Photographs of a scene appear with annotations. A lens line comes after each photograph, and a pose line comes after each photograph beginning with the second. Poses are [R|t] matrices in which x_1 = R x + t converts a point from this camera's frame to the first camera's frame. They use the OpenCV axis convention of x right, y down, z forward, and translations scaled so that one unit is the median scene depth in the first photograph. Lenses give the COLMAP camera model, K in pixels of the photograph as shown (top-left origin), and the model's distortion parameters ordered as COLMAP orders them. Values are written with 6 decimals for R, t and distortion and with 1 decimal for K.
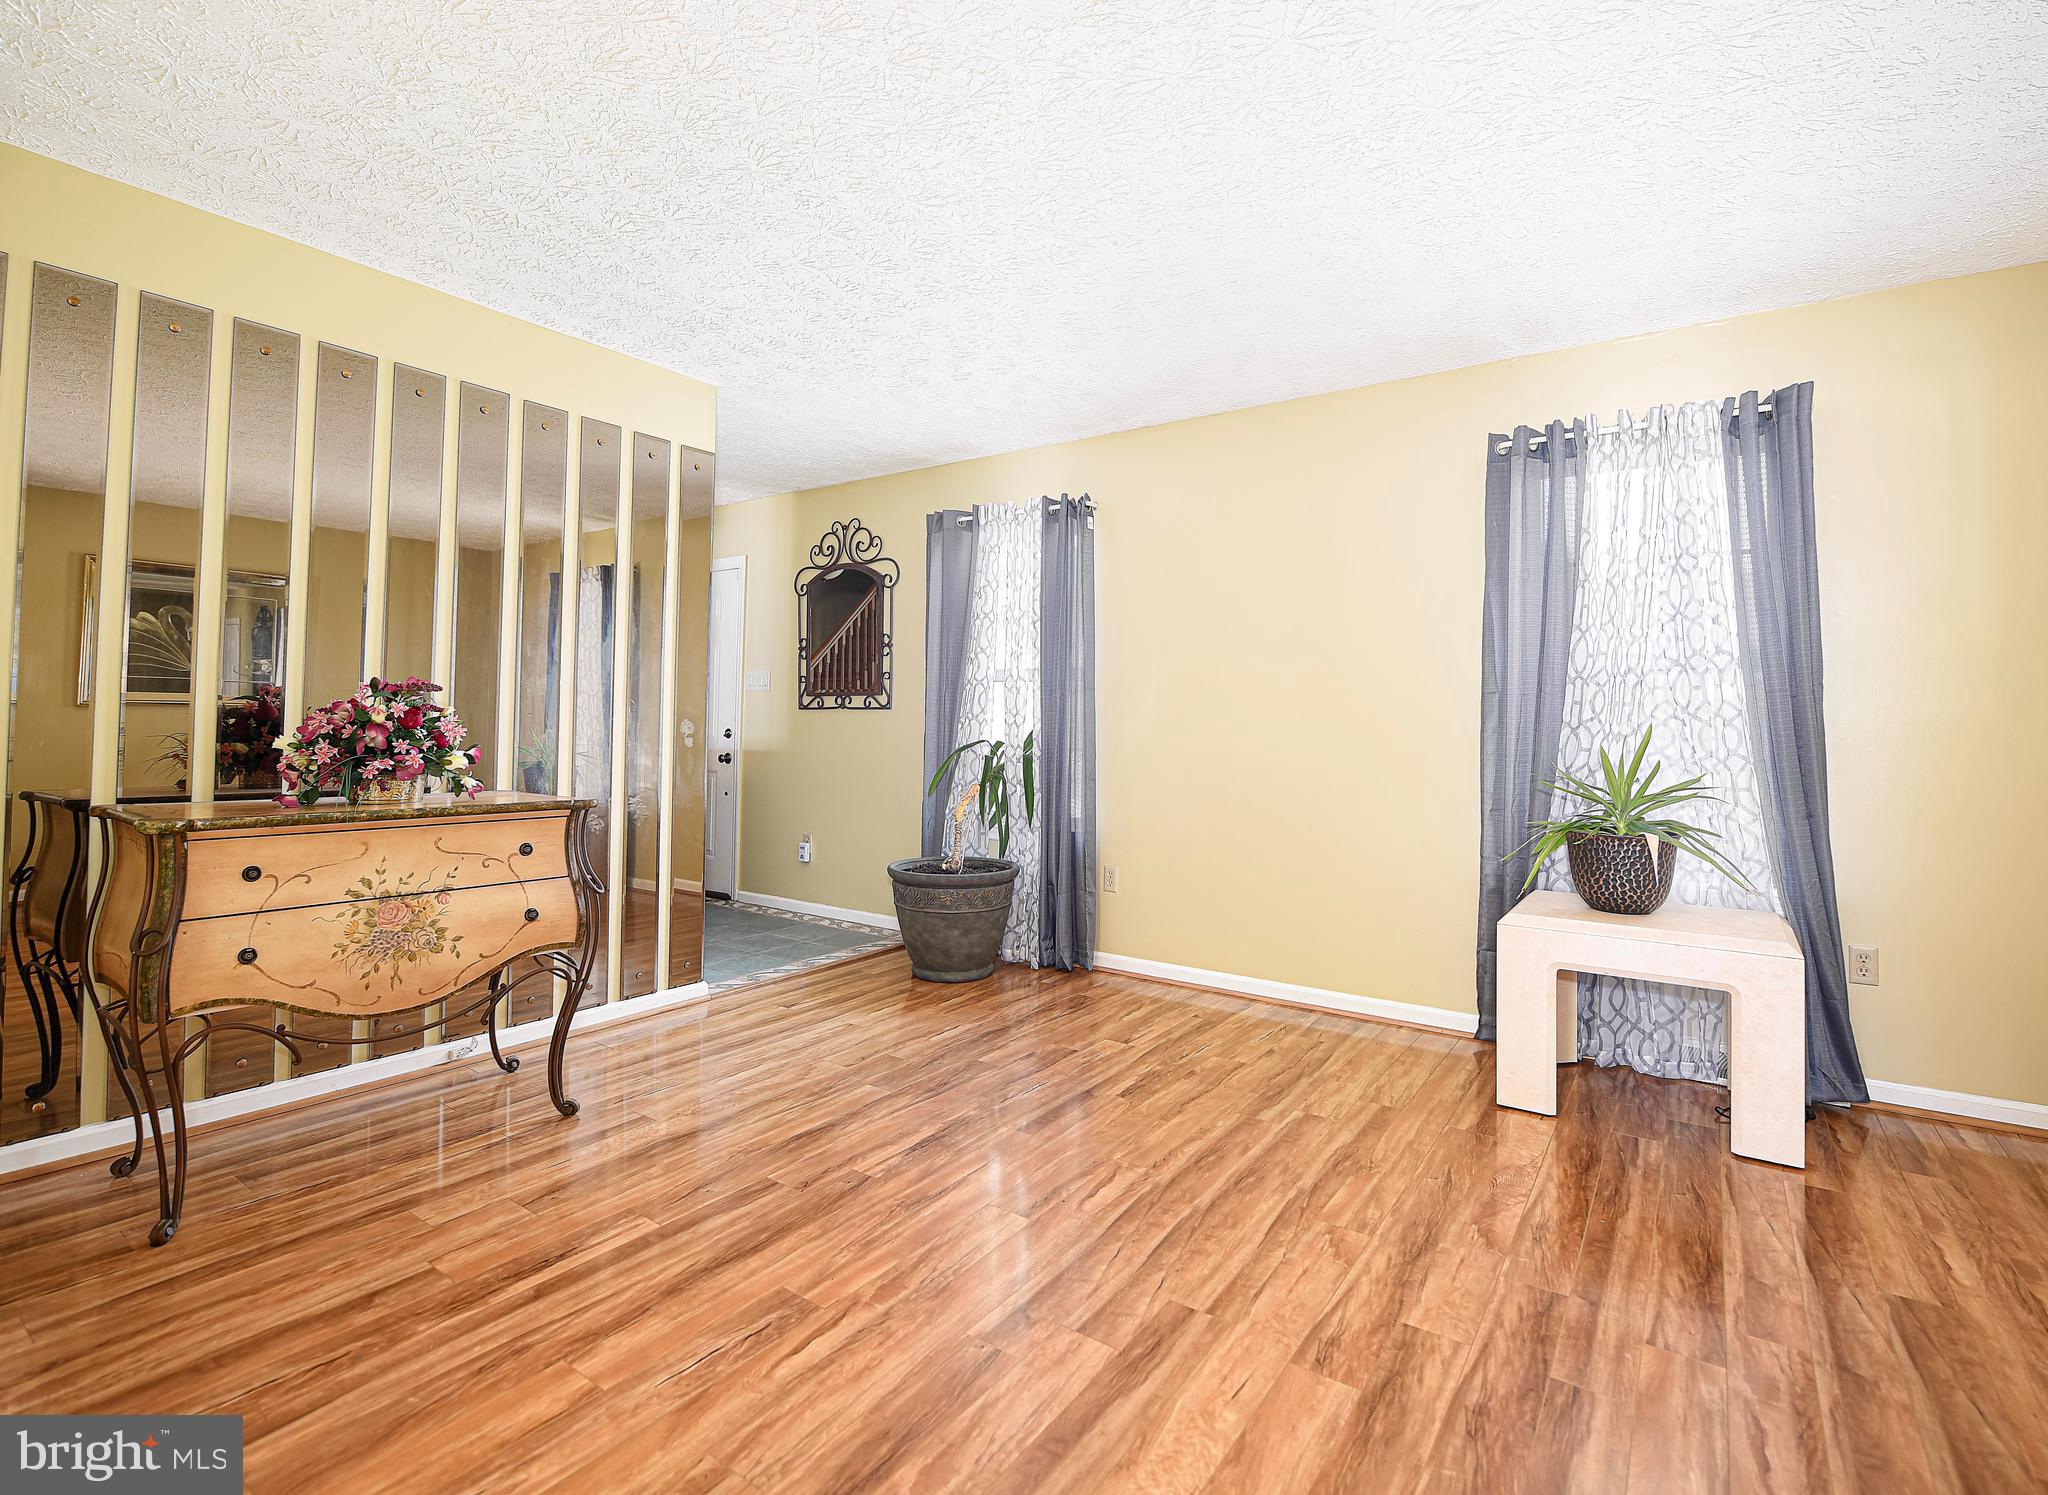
lens RADIAL K [[975.4, 0, 1029.9], [0, 975.4, 692.9], [0, 0, 1]] dist [-0.003698, -0.007239]
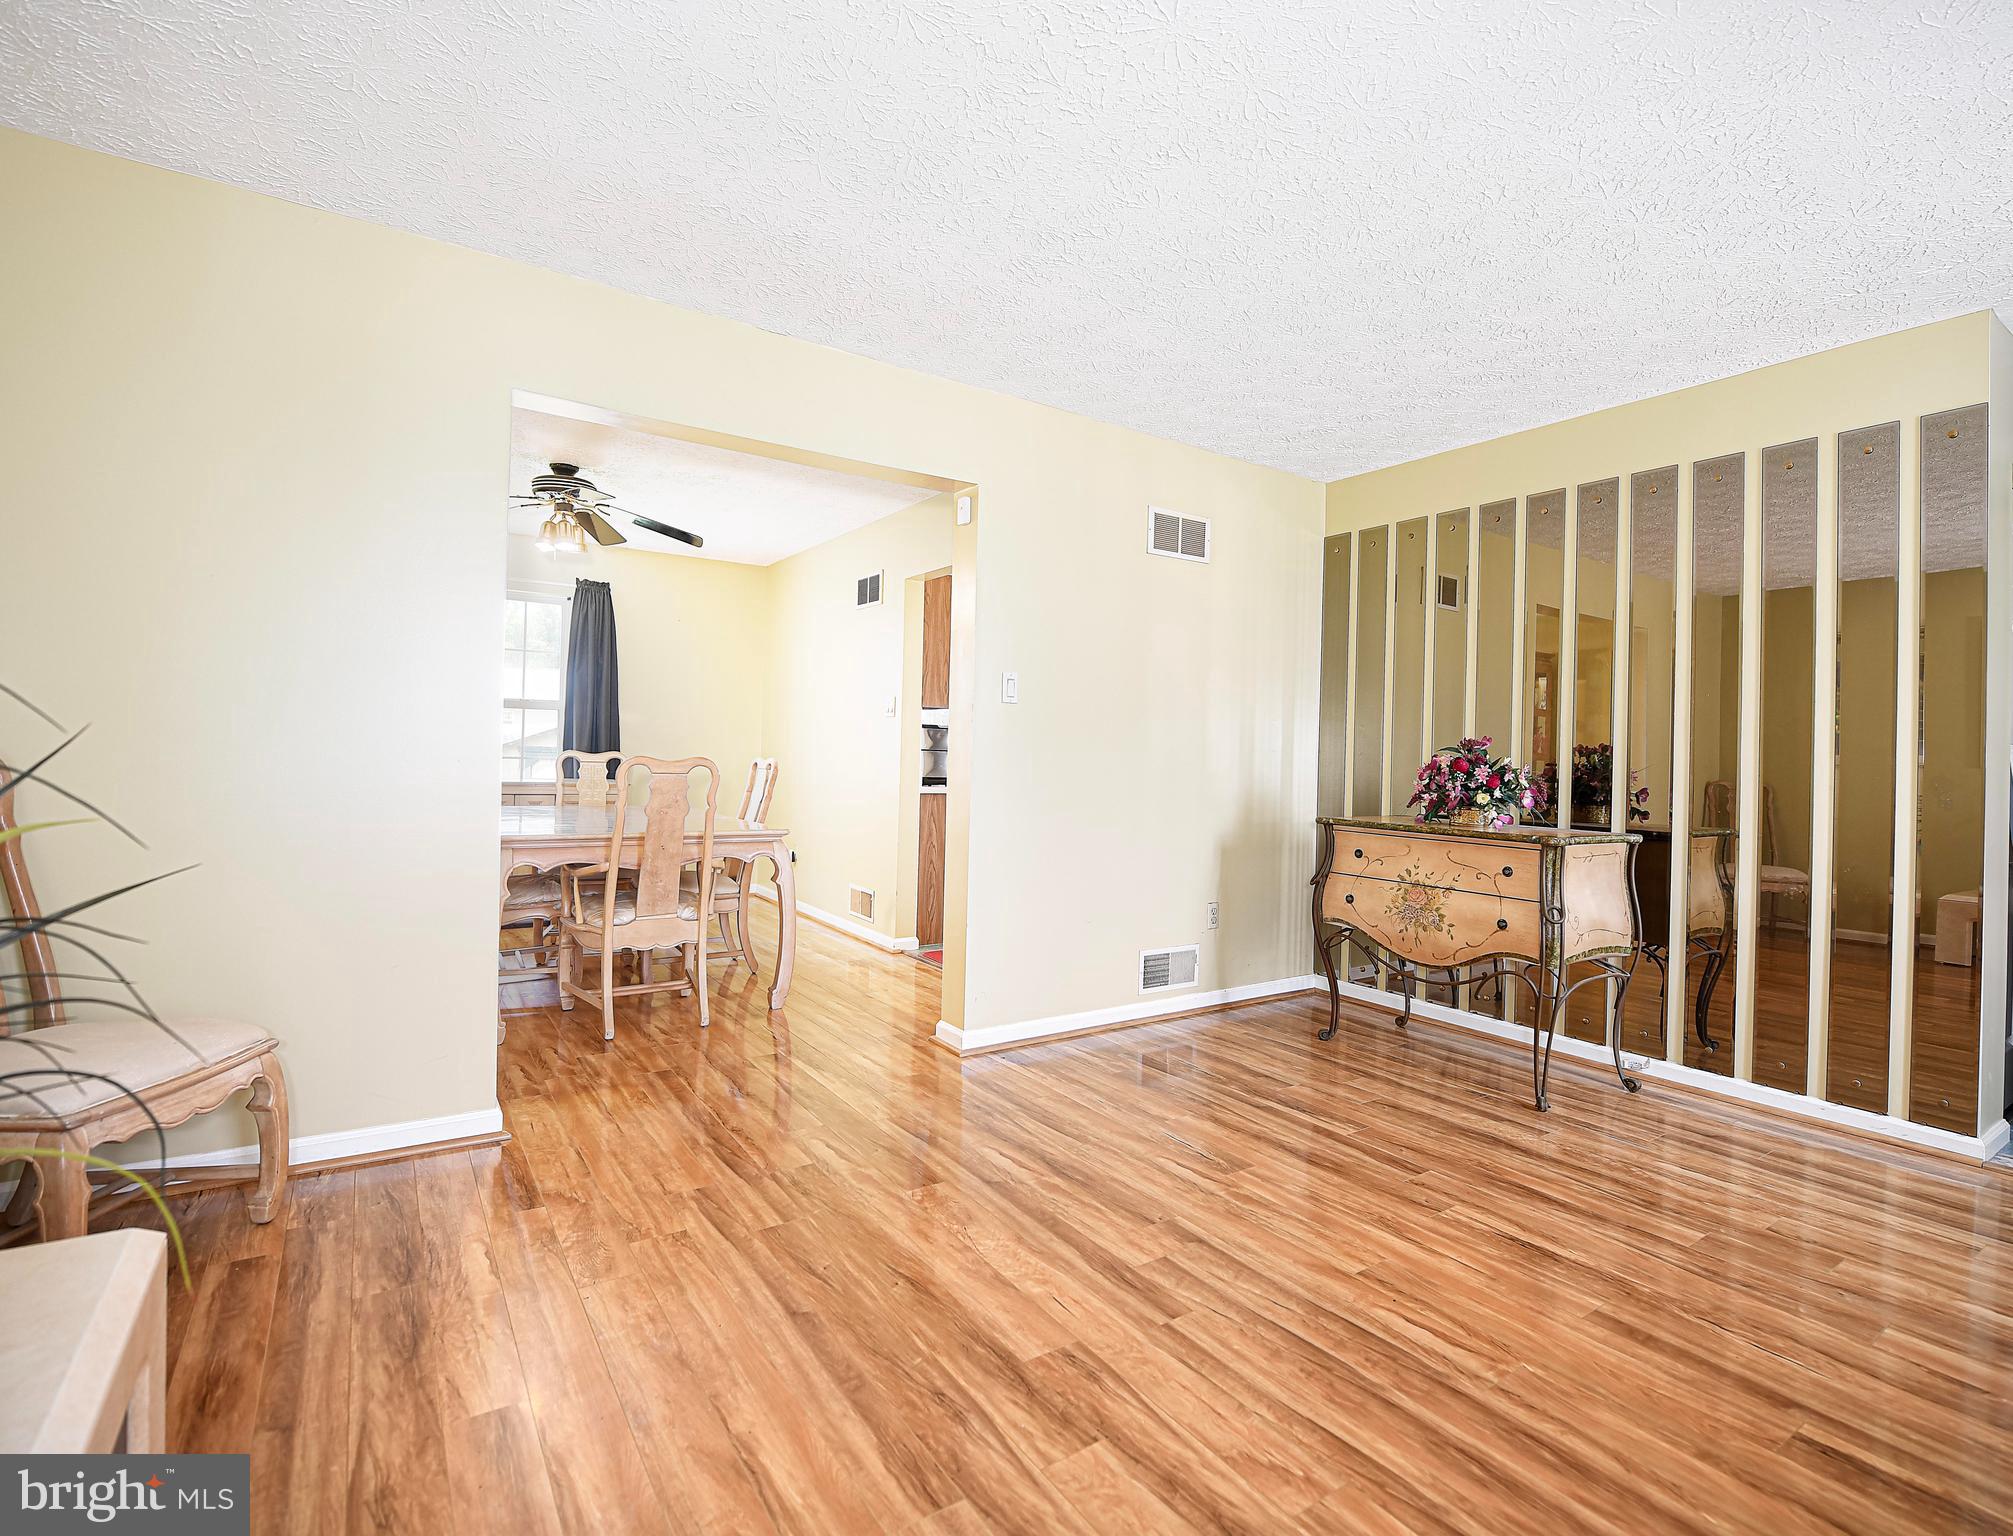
lens RADIAL K [[951.9, 0, 1006.5], [0, 951.9, 768.0], [0, 0, 1]] dist [-0.001904, -0.000676]
pose [[-0.368780, -0.010573, -0.929456, 0.728835], [0.002509, 0.999920, -0.012370, 0.037790], [0.929513, -0.006894, -0.368724, 0.748377]]
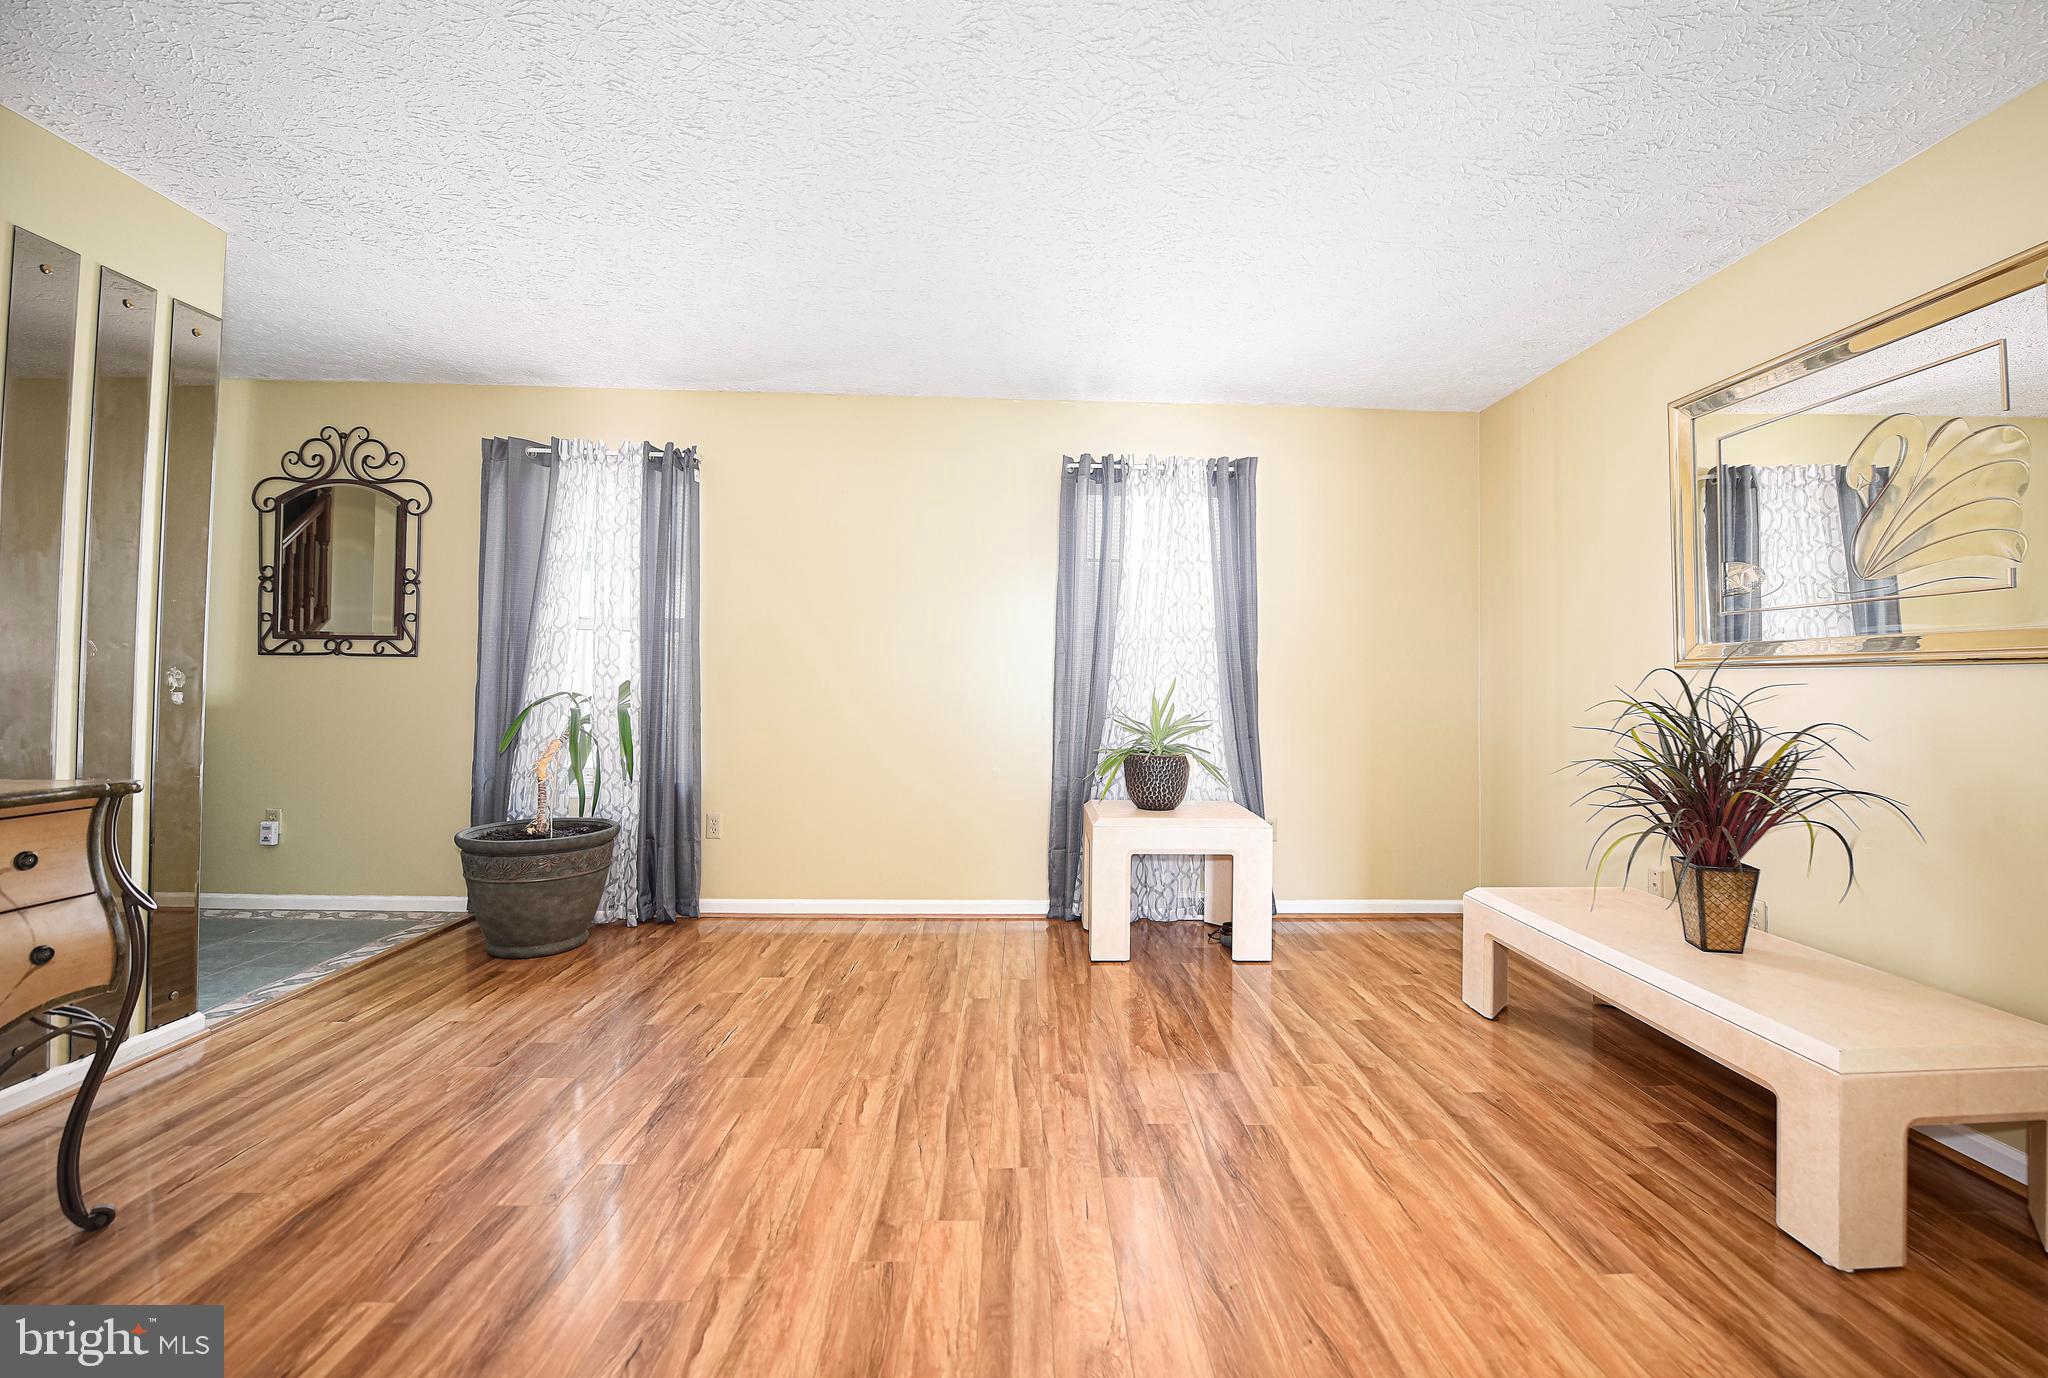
lens RADIAL K [[871.2, 0, 1060.7], [0, 871.2, 657.1], [0, 0, 1]] dist [-0.012961, -0.000950]
pose [[0.788450, 0.015904, 0.614893, -0.277060], [-0.023737, 0.999708, 0.004581, 0.000040], [-0.614640, -0.018208, 0.788597, 0.083277]]
